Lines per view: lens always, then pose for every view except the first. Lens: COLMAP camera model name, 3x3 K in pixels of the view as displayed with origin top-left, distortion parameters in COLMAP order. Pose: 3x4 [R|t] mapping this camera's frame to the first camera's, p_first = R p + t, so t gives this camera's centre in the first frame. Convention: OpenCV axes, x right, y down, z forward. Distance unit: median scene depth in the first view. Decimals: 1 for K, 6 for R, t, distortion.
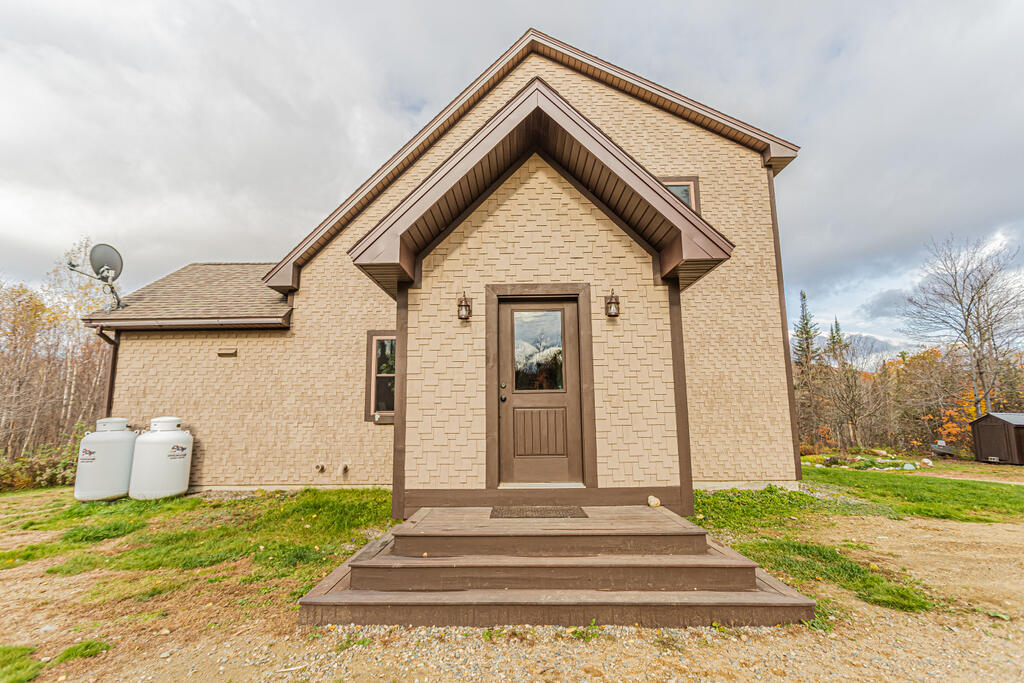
lens RADIAL K [[486.2, 0, 509.6], [0, 486.2, 341.7], [0, 0, 1]] dist [-0.002026, -0.000273]
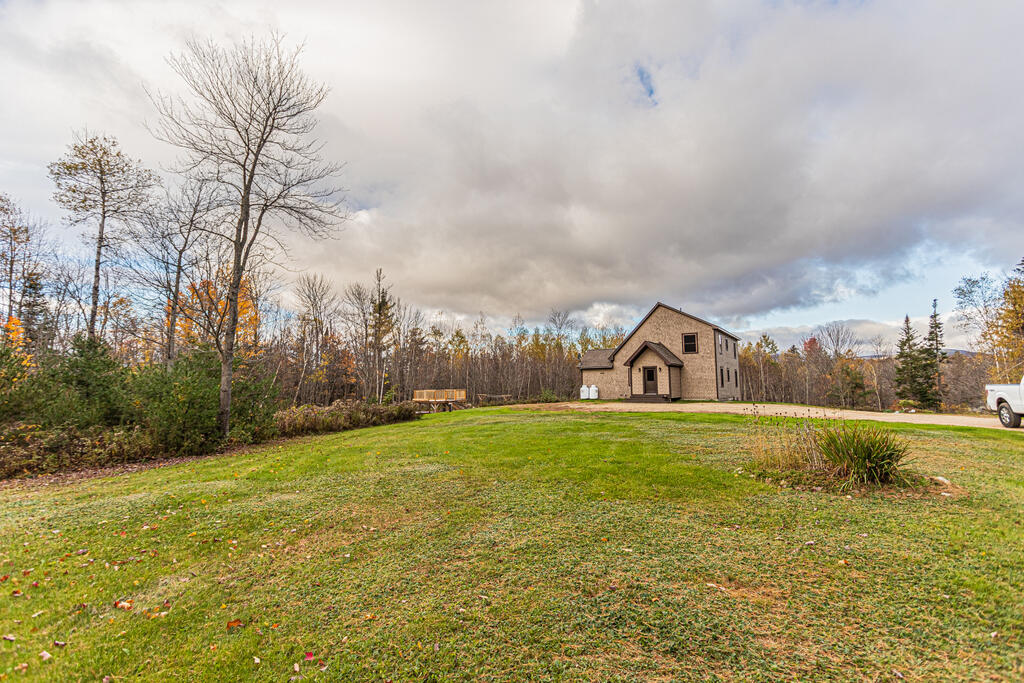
lens RADIAL K [[486.2, 0, 511.5], [0, 486.2, 342.1], [0, 0, 1]] dist [-0.002026, -0.000273]
pose [[0.845615, -0.044194, -0.531961, 1.553536], [0.069416, 0.997209, 0.027499, -0.583011], [0.529261, -0.060180, 0.846322, -4.371896]]
